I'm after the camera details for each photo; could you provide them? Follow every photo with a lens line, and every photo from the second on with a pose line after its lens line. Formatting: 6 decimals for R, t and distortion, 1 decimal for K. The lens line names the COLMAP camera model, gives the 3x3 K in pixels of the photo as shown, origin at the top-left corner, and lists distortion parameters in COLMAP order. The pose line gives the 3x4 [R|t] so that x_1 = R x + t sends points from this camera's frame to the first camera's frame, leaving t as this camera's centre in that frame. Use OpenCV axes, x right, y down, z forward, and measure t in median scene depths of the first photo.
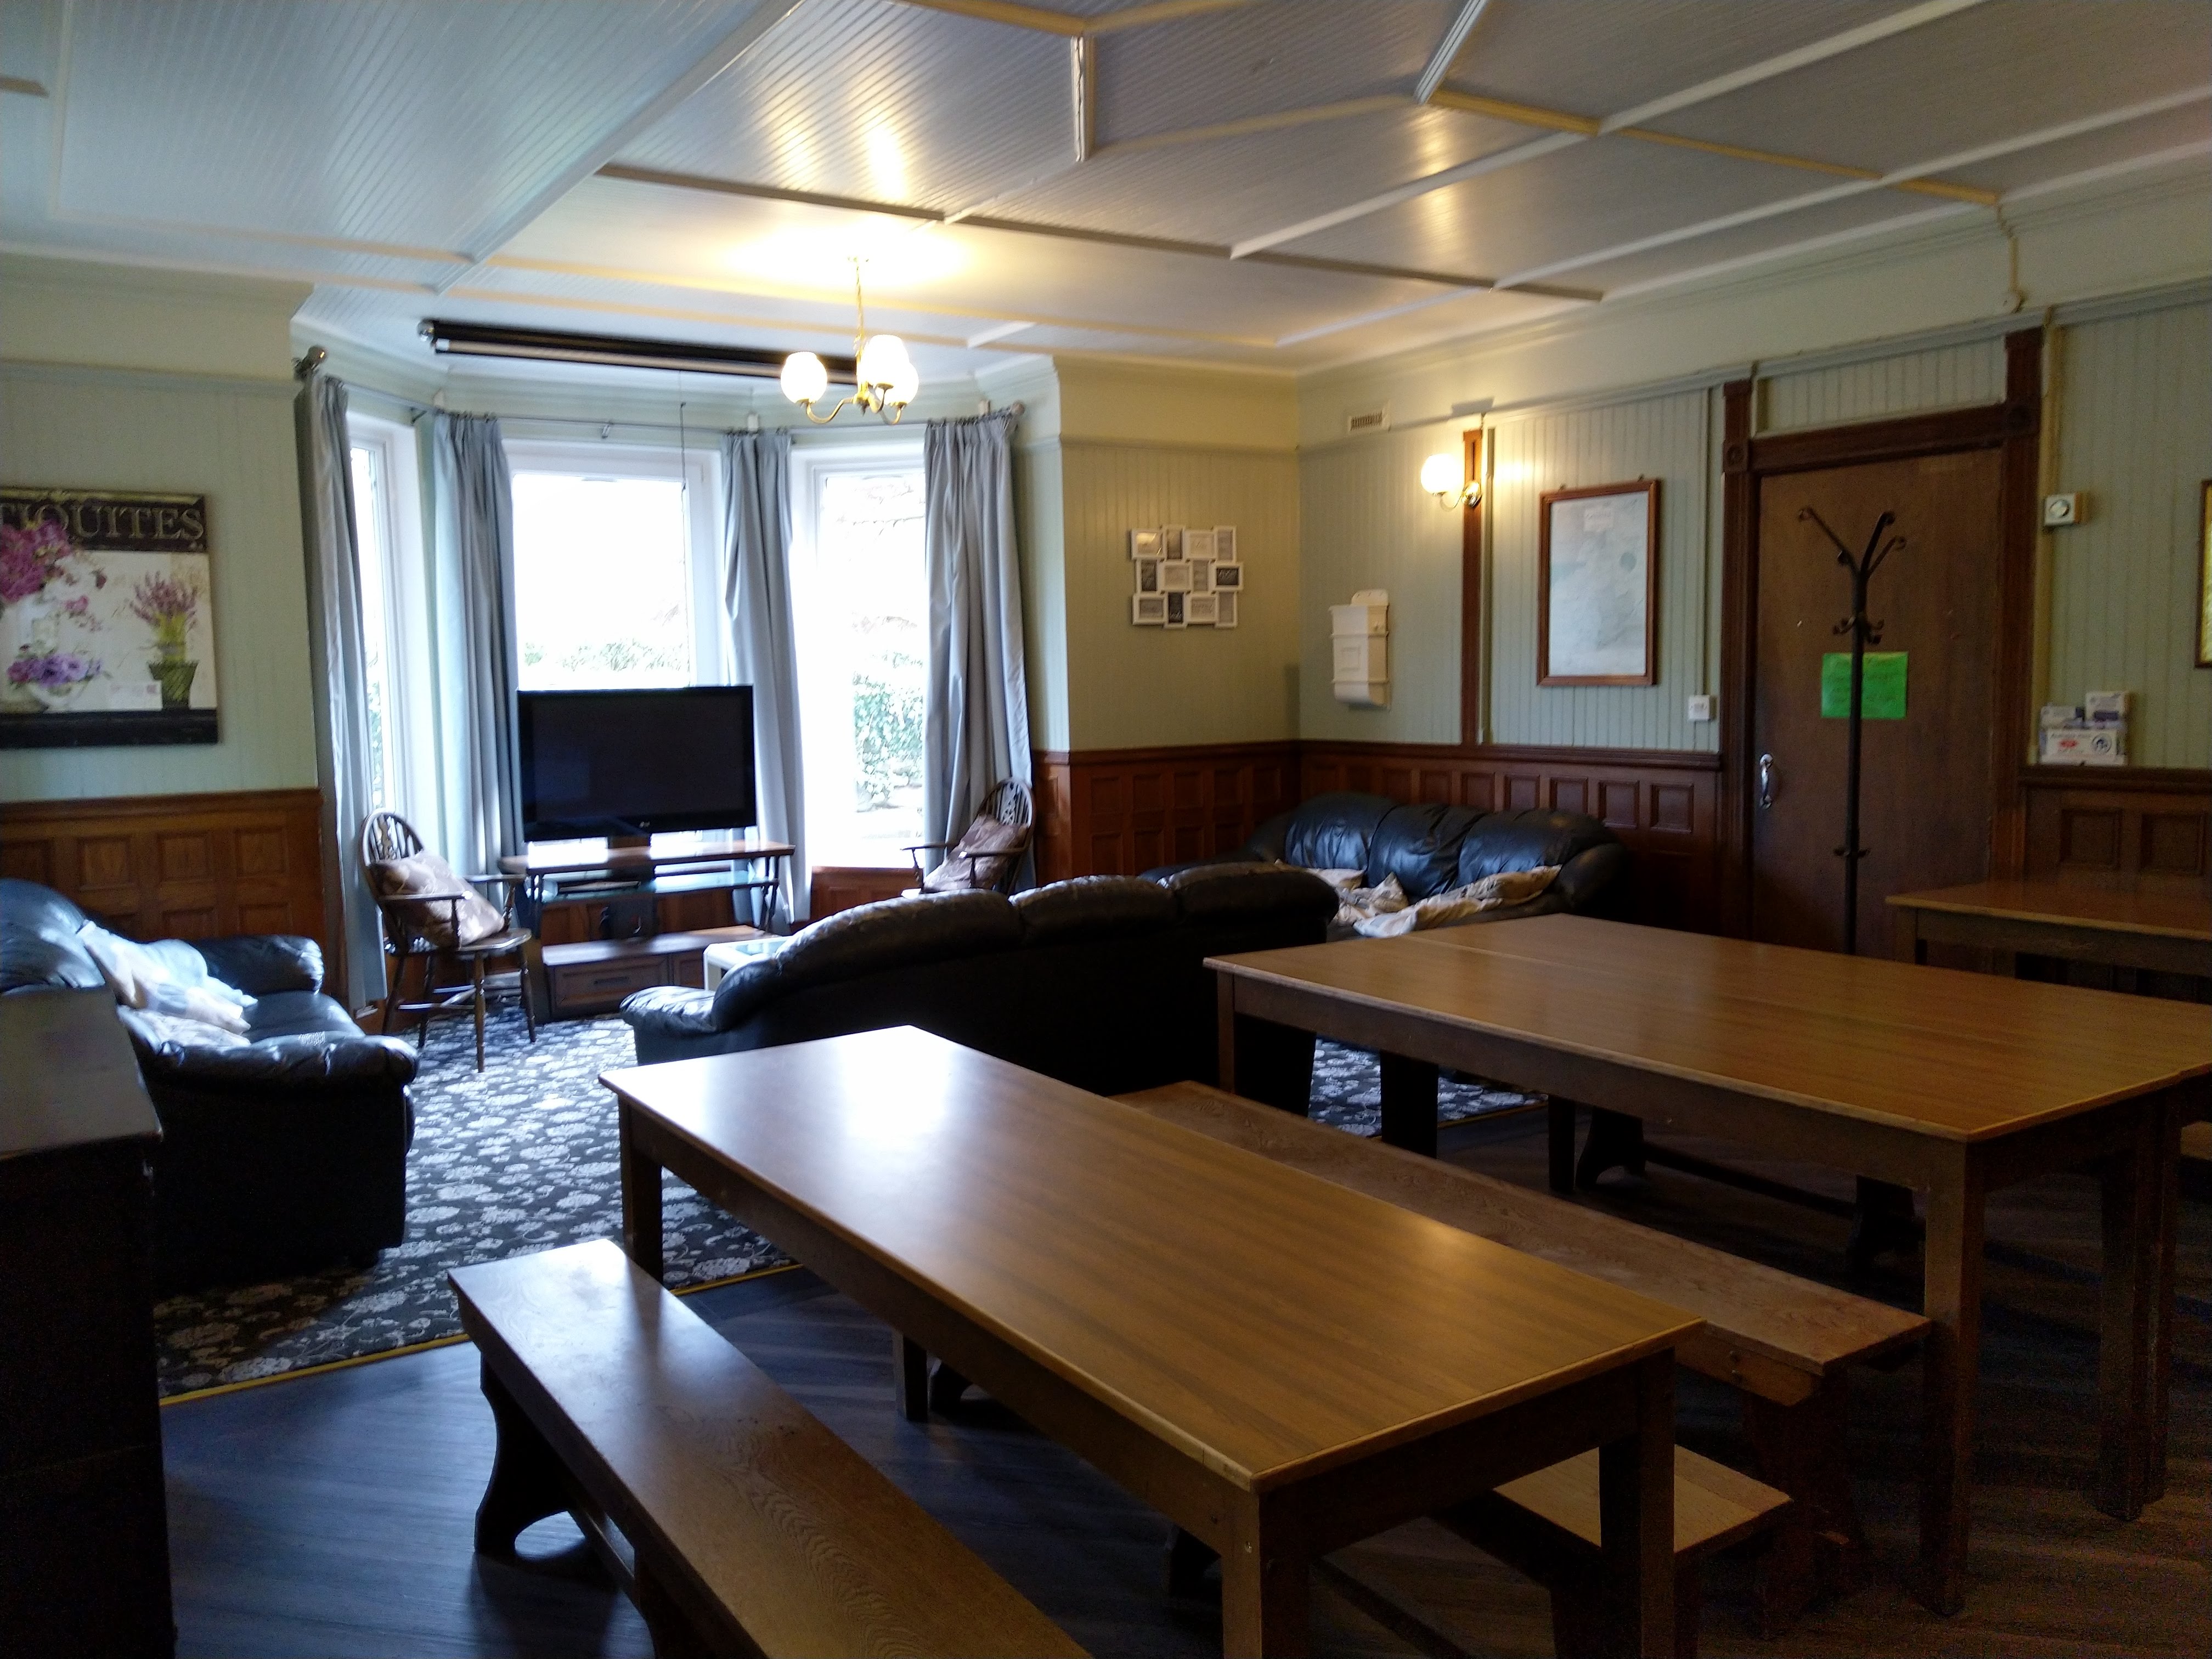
lens RADIAL K [[1715.8, 0, 1119.6], [0, 1715.8, 824.8], [0, 0, 1]] dist [0.055494, -0.077372]
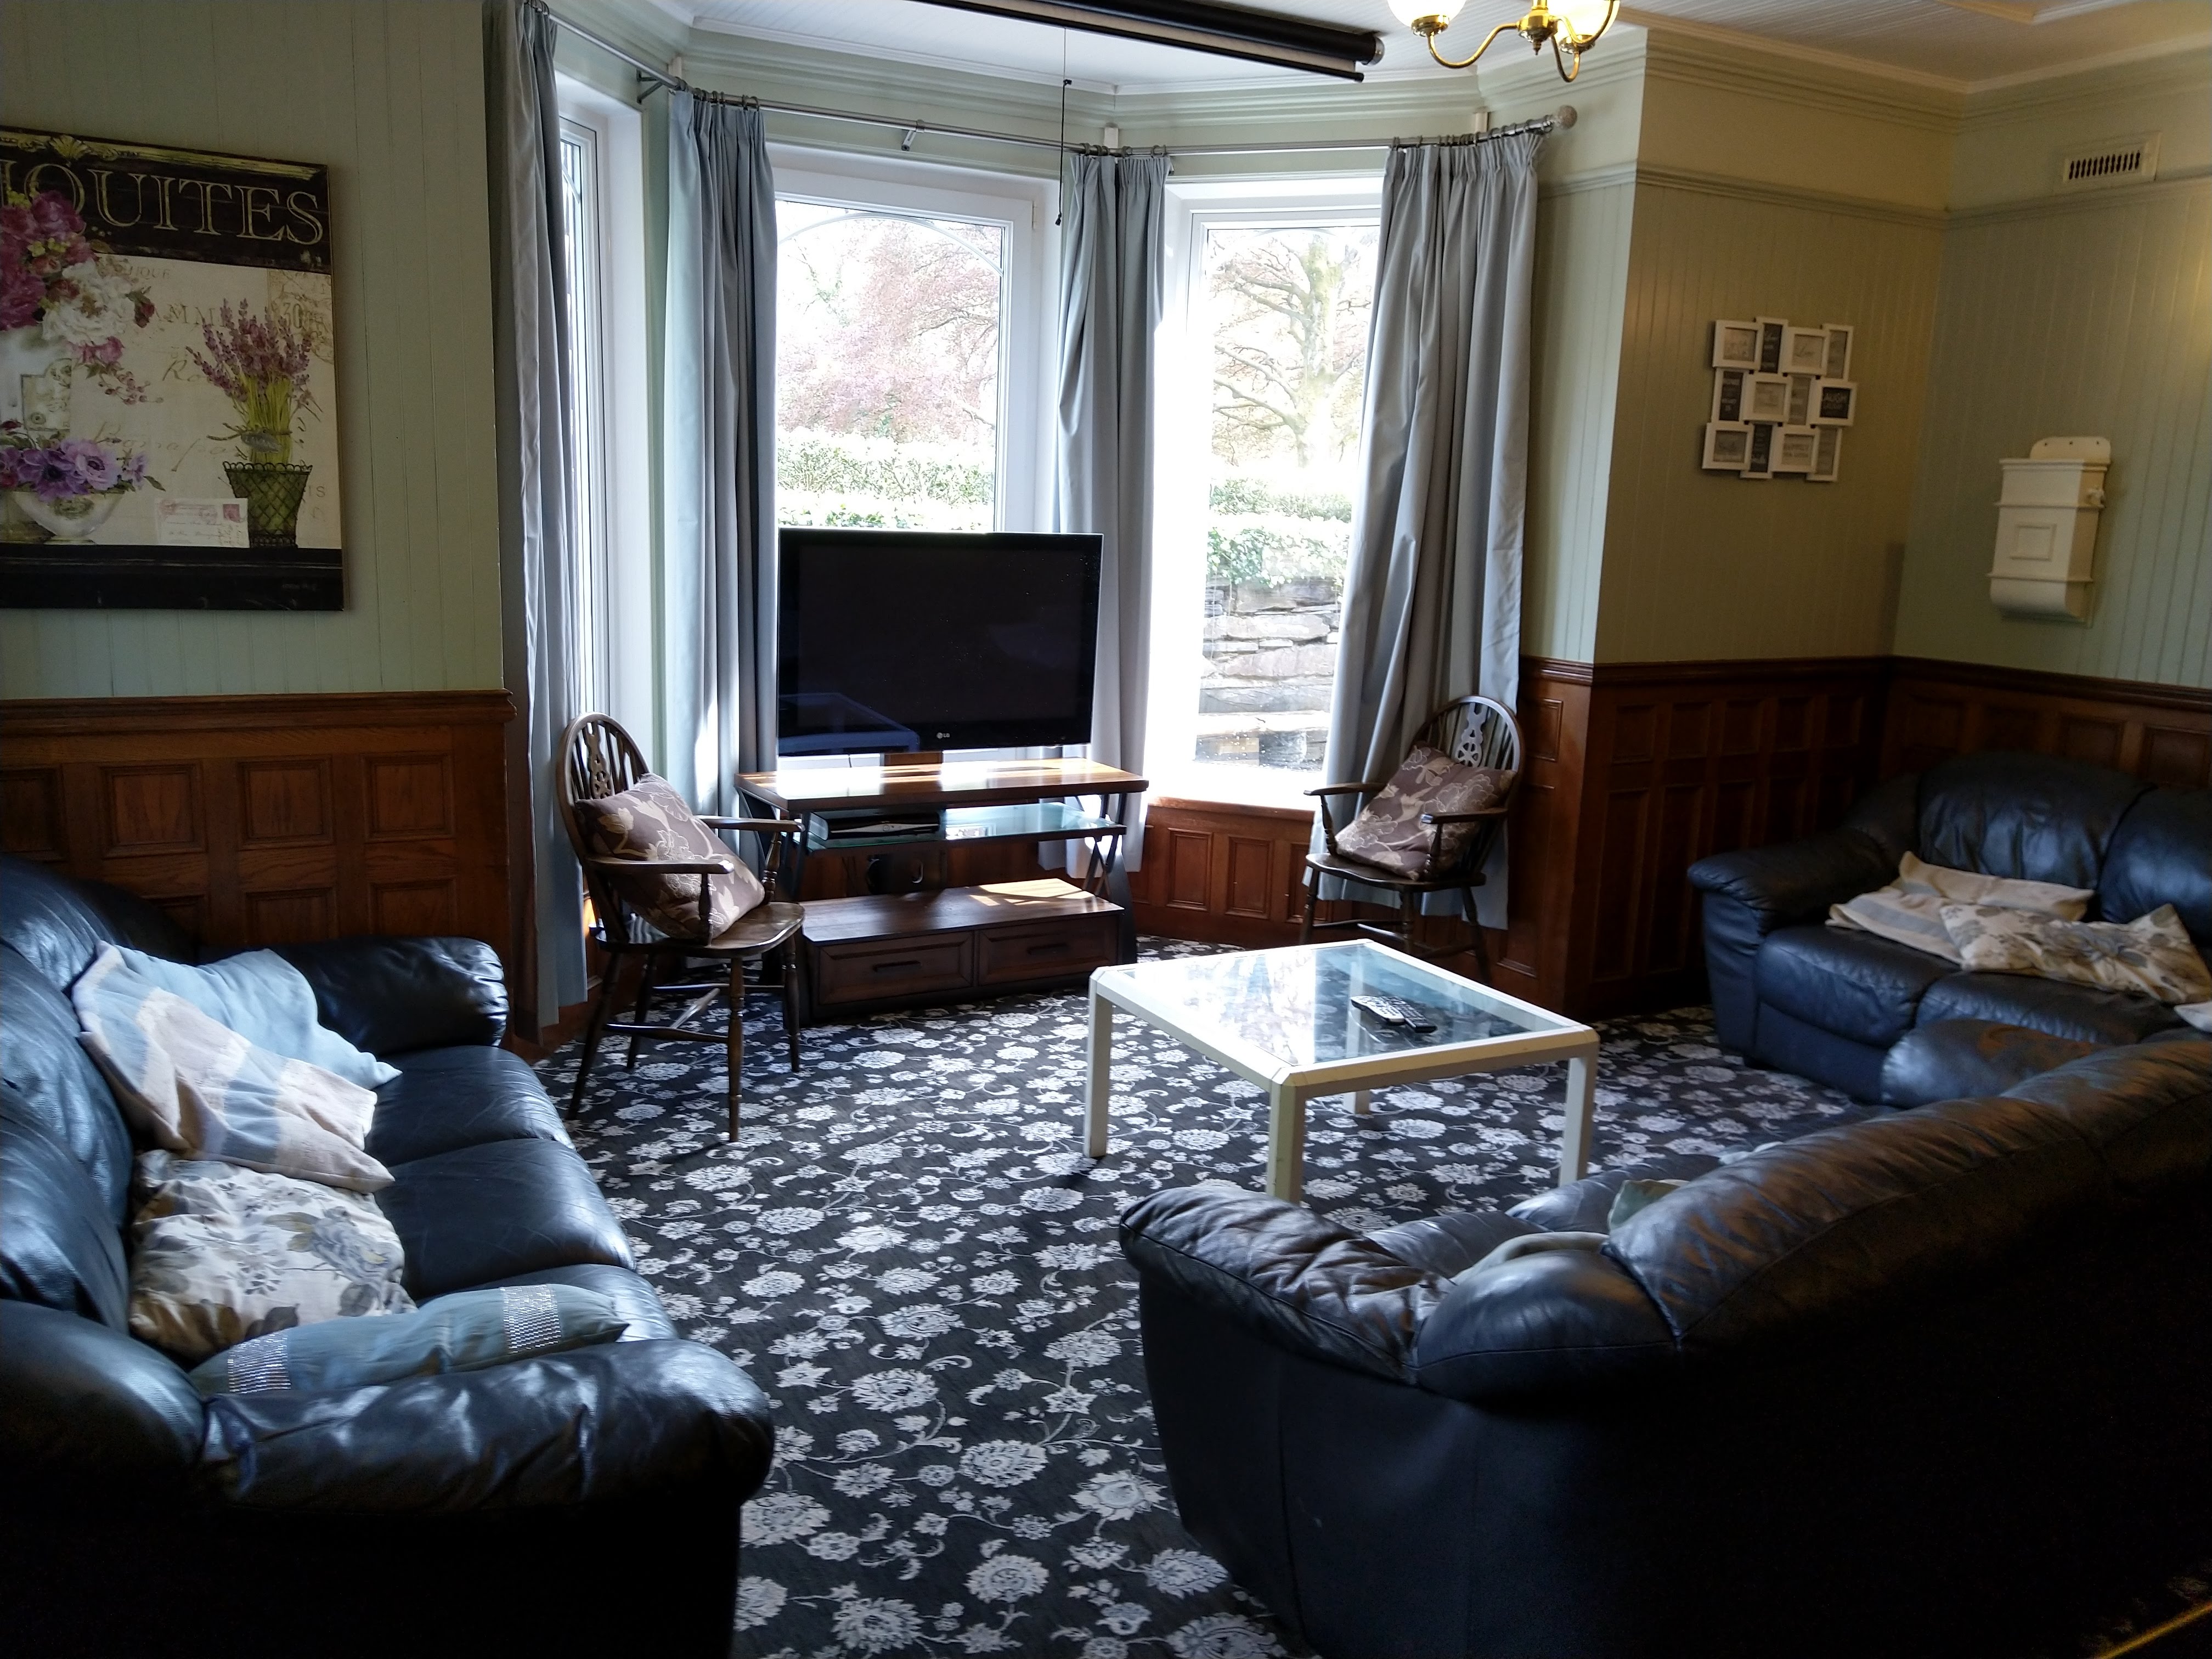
lens RADIAL K [[1715.8, 0, 1096.0], [0, 1715.8, 816.9], [0, 0, 1]] dist [0.055494, -0.077372]
pose [[0.995970, 0.064311, -0.062518, -0.176688], [-0.058208, 0.993776, 0.094977, -0.037083], [0.068237, -0.090955, 0.993514, 0.336424]]
